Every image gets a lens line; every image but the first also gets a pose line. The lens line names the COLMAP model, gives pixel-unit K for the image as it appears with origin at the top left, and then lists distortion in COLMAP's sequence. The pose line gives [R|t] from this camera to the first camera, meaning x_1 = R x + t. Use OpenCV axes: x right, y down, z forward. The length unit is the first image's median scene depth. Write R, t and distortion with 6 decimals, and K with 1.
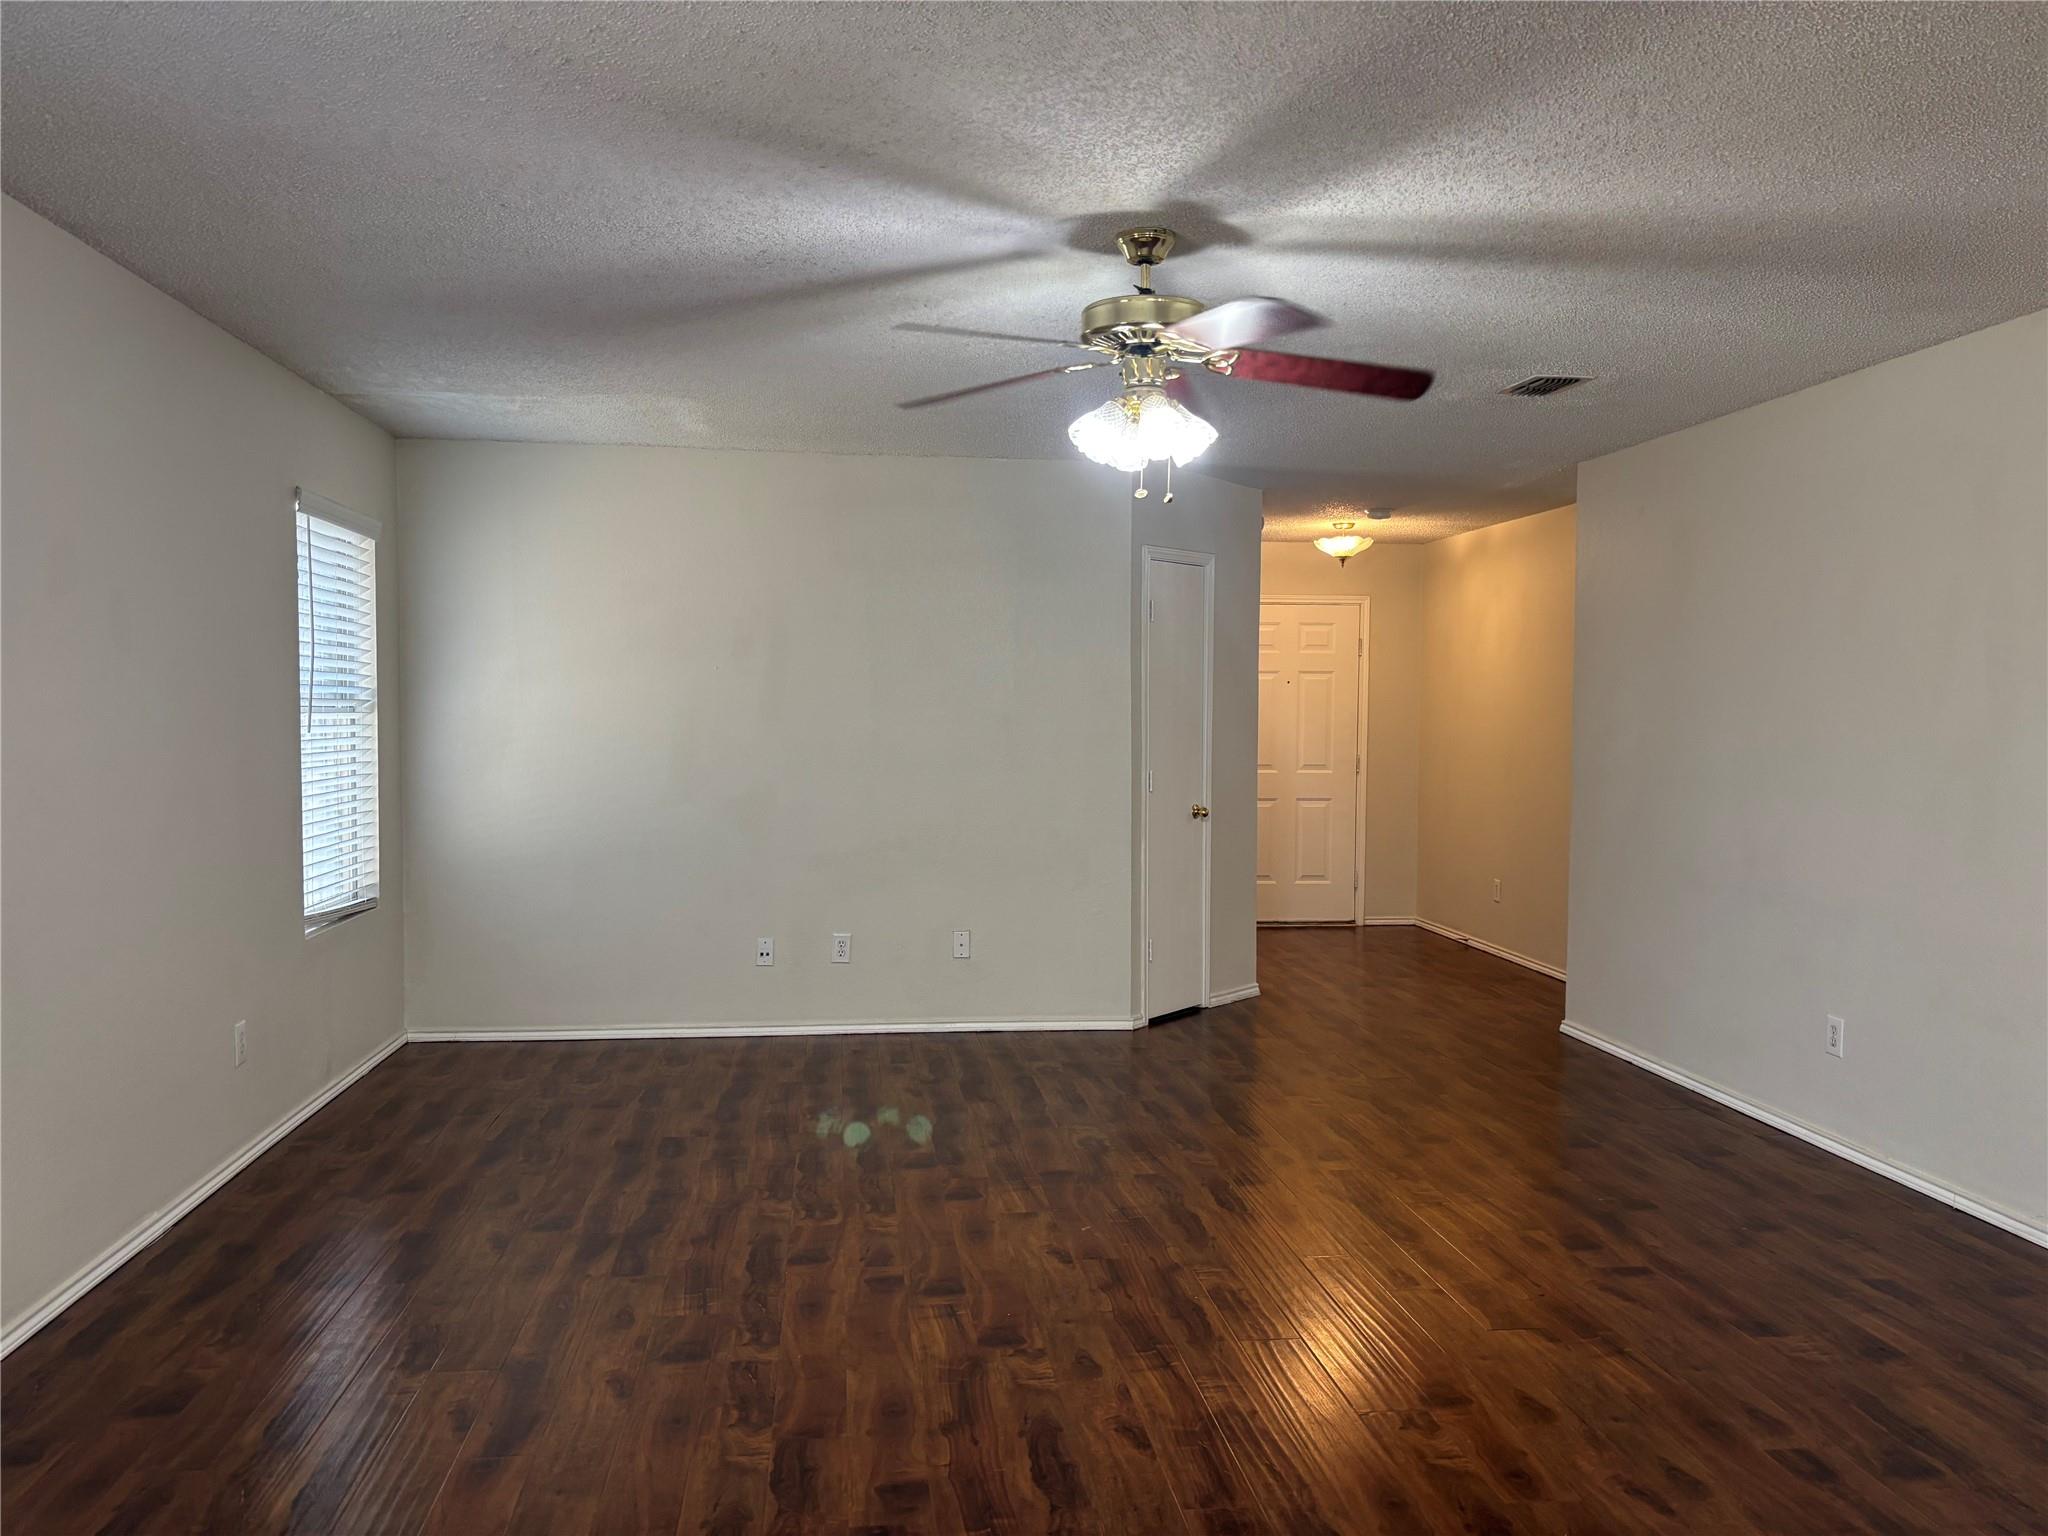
lens RADIAL K [[1561.2, 0, 1030.4], [0, 1561.2, 717.5], [0, 0, 1]] dist [0.028560, -0.003857]
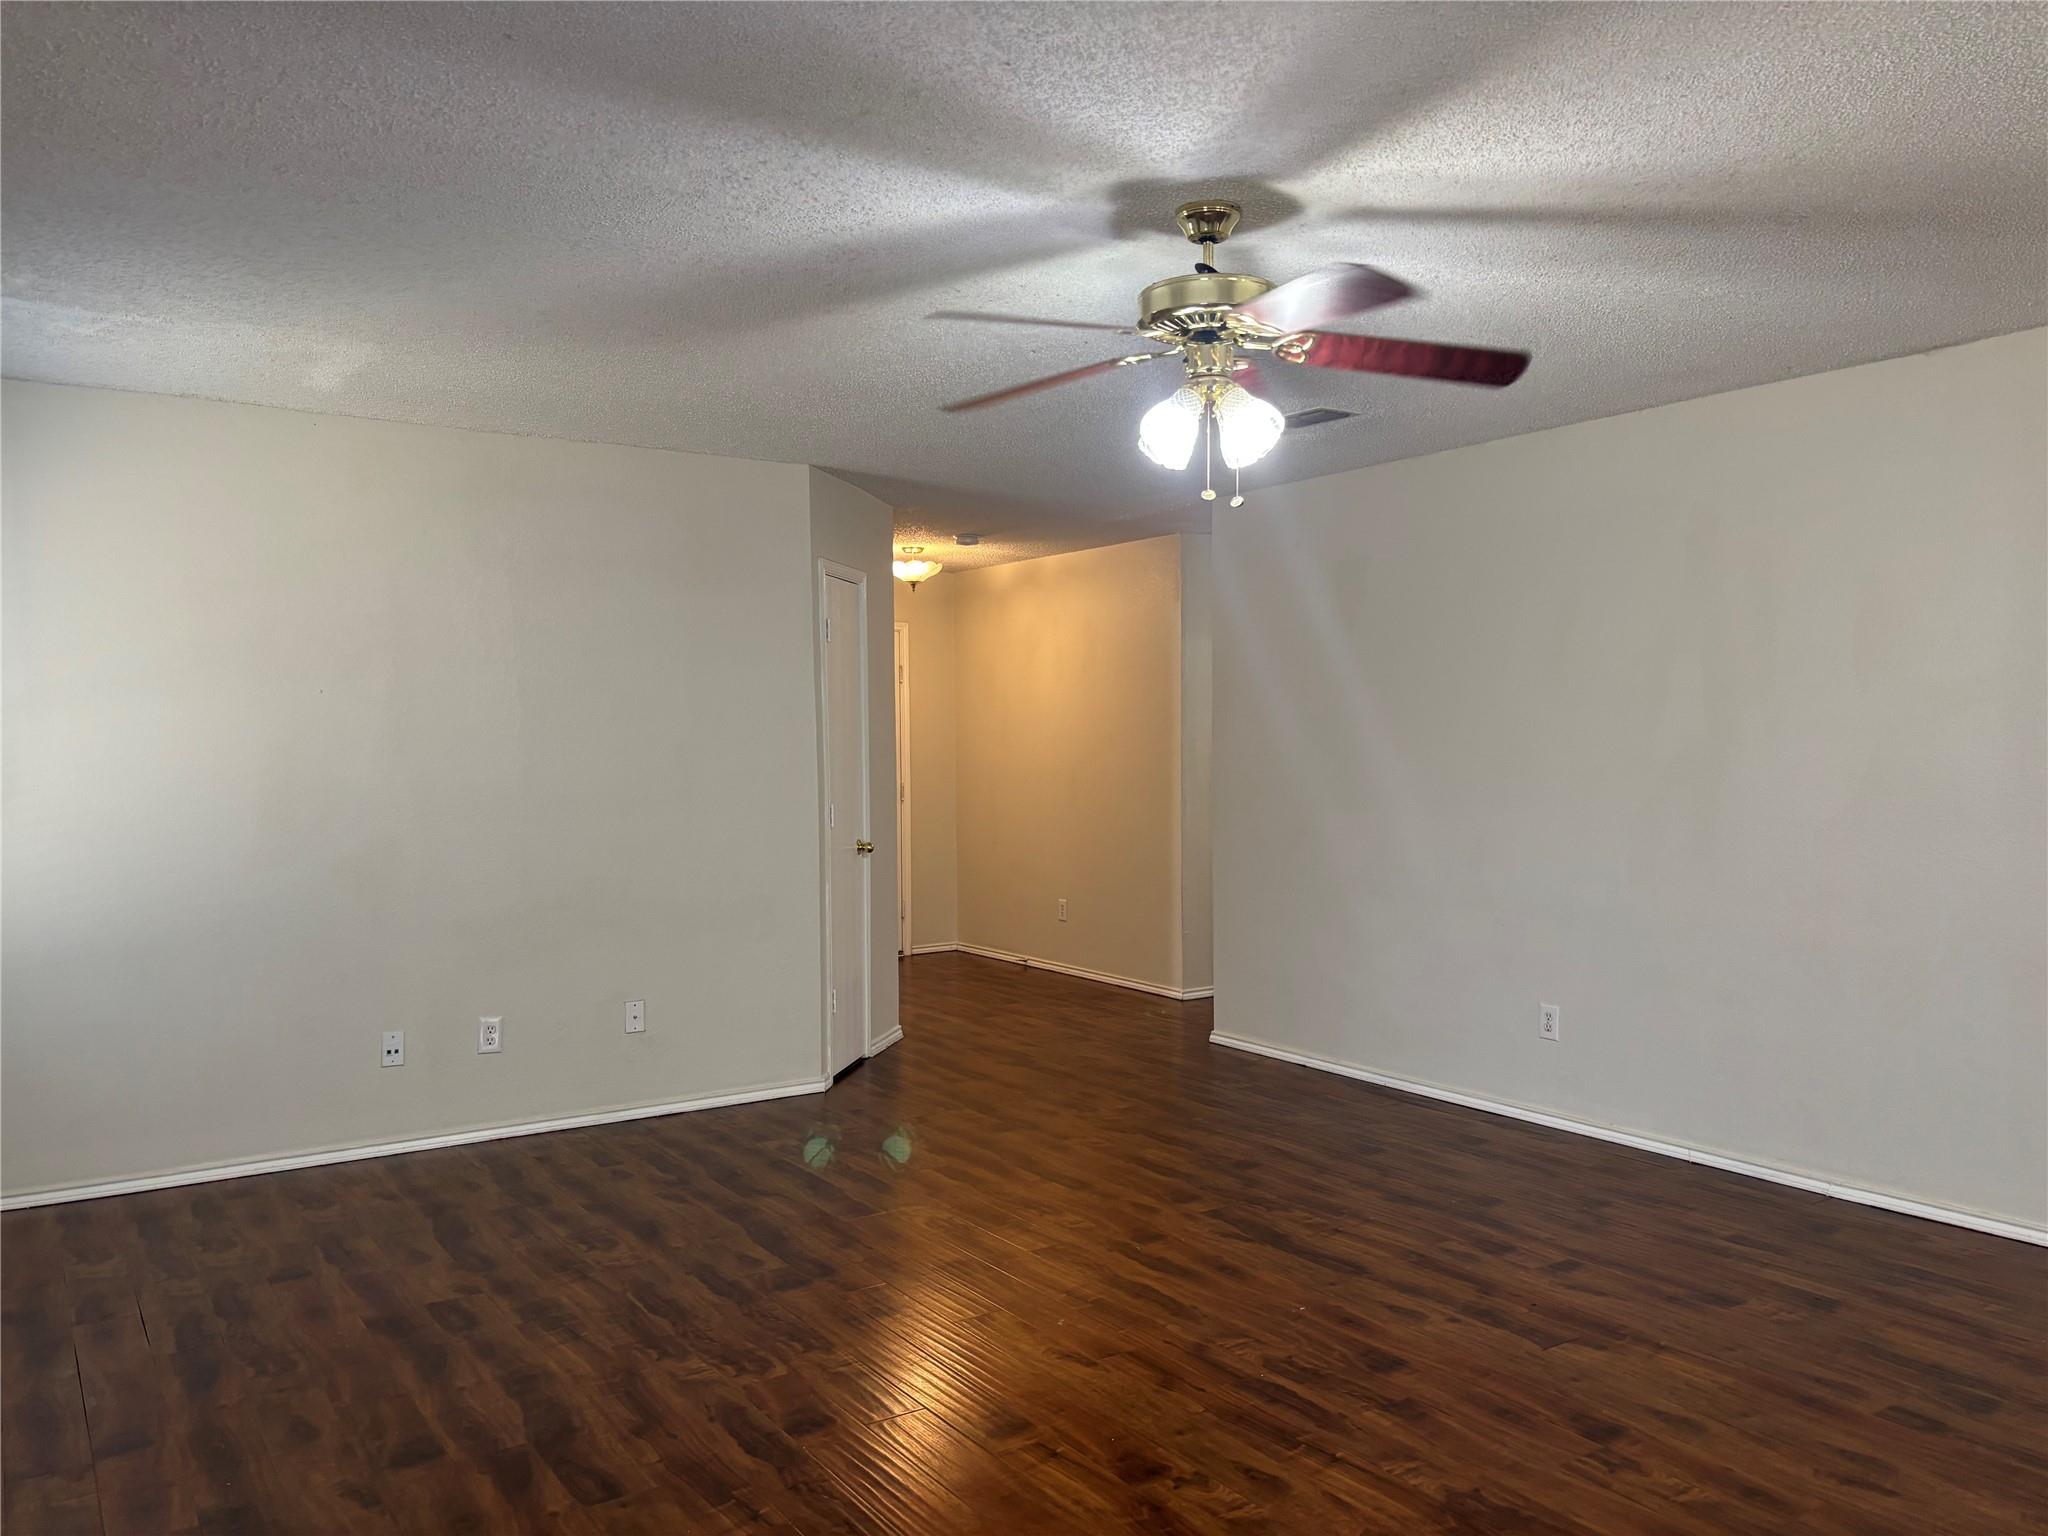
lens RADIAL K [[1547.4, 0, 1050.1], [0, 1547.4, 751.1], [0, 0, 1]] dist [0.031489, -0.013100]
pose [[0.890660, -0.018123, 0.454308, -0.323845], [0.017218, 0.999833, 0.006129, -0.002956], [-0.454343, 0.002363, 0.890823, 0.191472]]
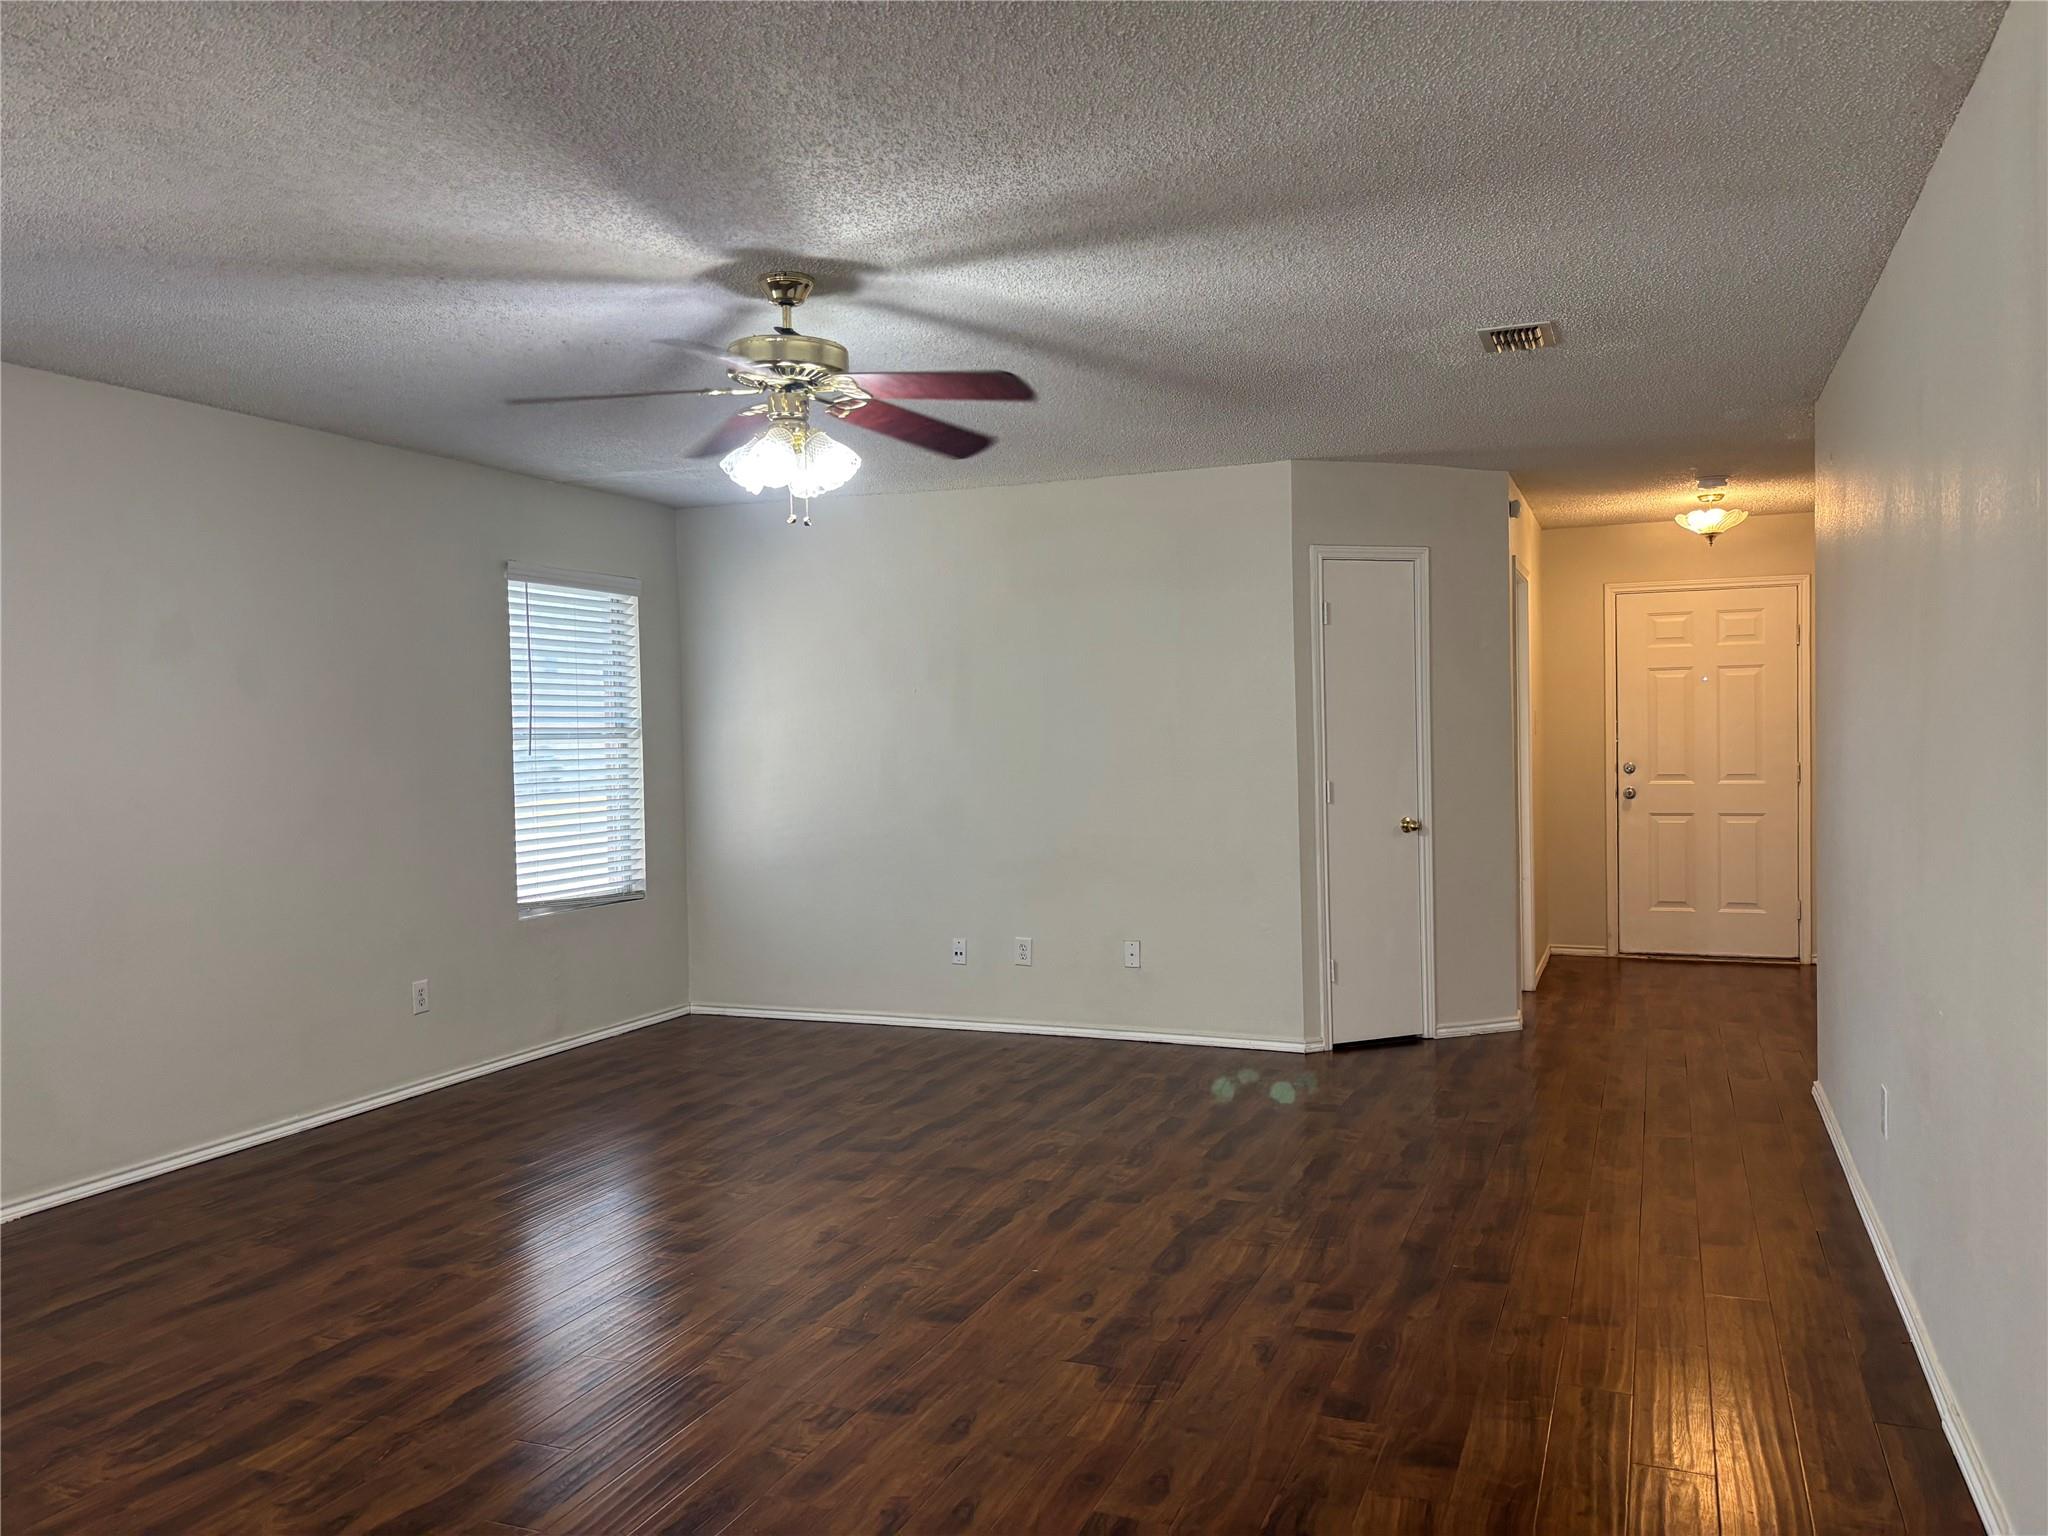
lens RADIAL K [[1561.2, 0, 1030.4], [0, 1561.2, 717.5], [0, 0, 1]] dist [0.028560, -0.003857]
pose [[0.873905, -0.027335, -0.485327, 0.561725], [0.021853, 0.999617, -0.016953, 0.010484], [0.485605, 0.004209, 0.874168, 0.113670]]
